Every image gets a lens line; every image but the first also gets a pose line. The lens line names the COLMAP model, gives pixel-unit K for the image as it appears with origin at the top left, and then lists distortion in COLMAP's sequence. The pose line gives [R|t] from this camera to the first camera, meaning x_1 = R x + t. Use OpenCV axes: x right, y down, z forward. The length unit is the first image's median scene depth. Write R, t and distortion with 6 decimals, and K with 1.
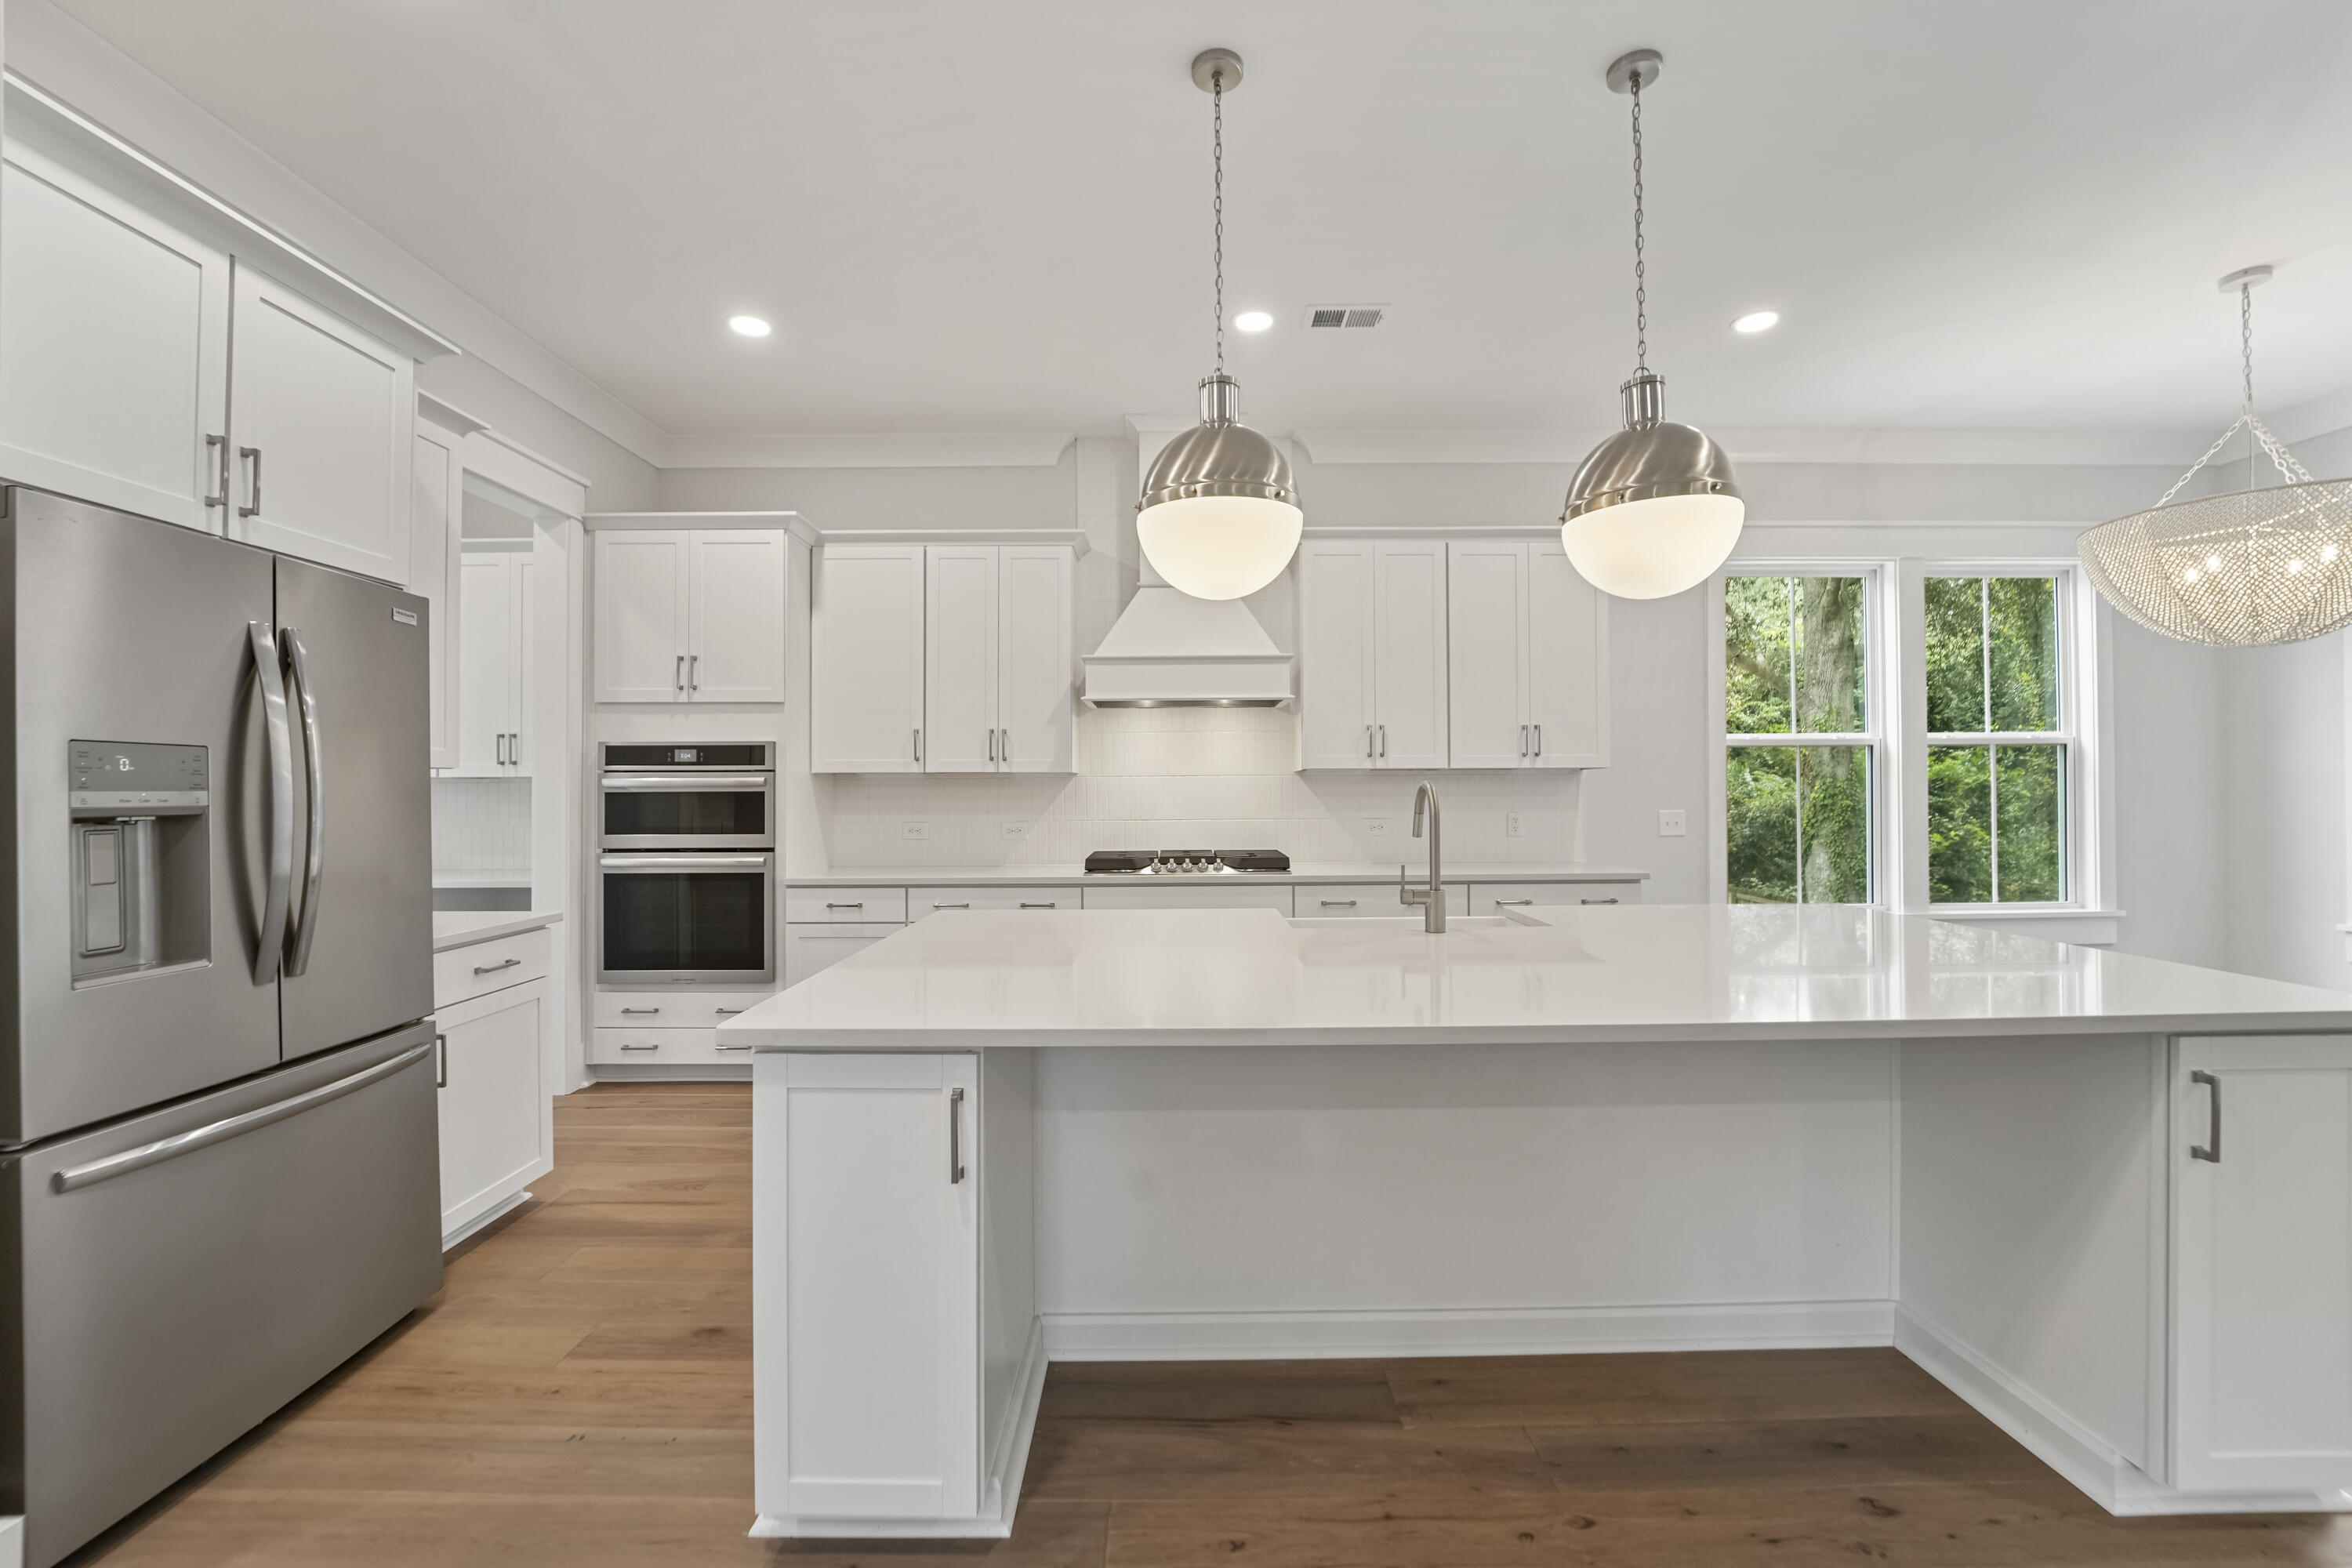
lens RADIAL K [[957.6, 0, 1176.0], [0, 957.6, 784.0], [0, 0, 1]] dist [-0.018840, 0.000167]
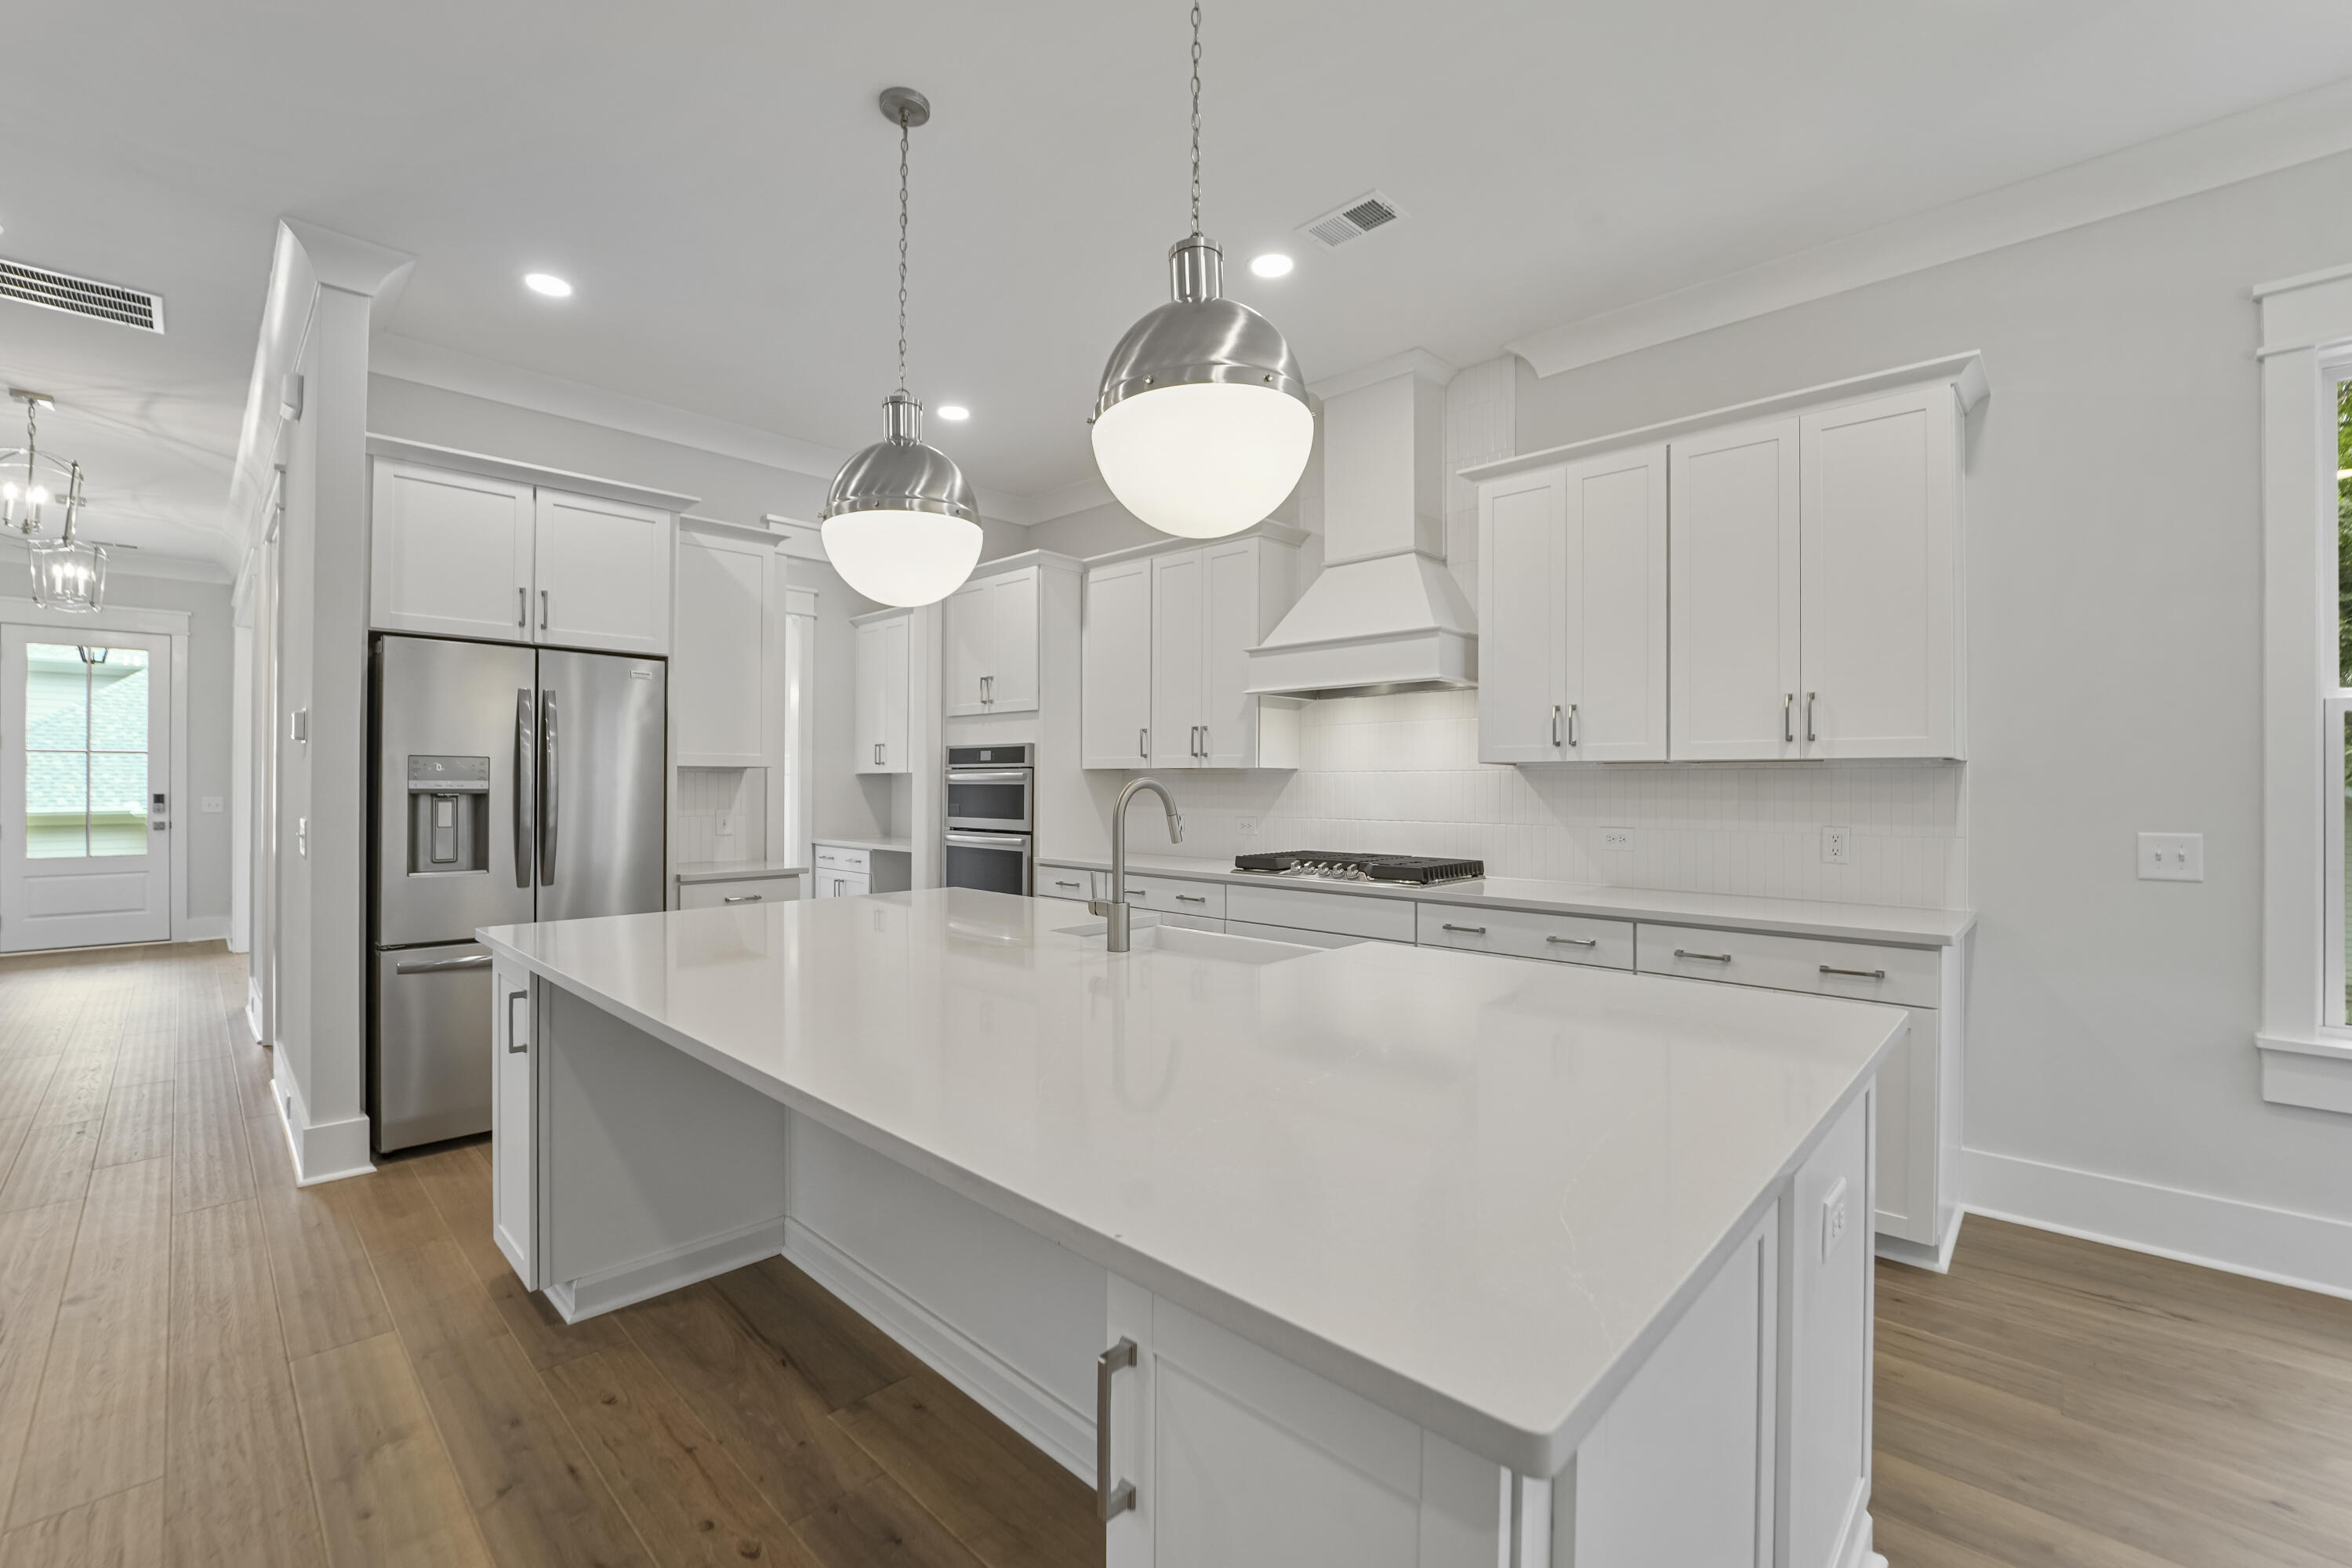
lens RADIAL K [[980.8, 0, 1176.0], [0, 980.8, 784.0], [0, 0, 1]] dist [-0.018614, -0.000235]
pose [[0.718466, 0.008166, -0.695514, 0.572125], [-0.004168, 0.999964, 0.007436, -0.002957], [0.695549, -0.002443, 0.718474, 0.240068]]
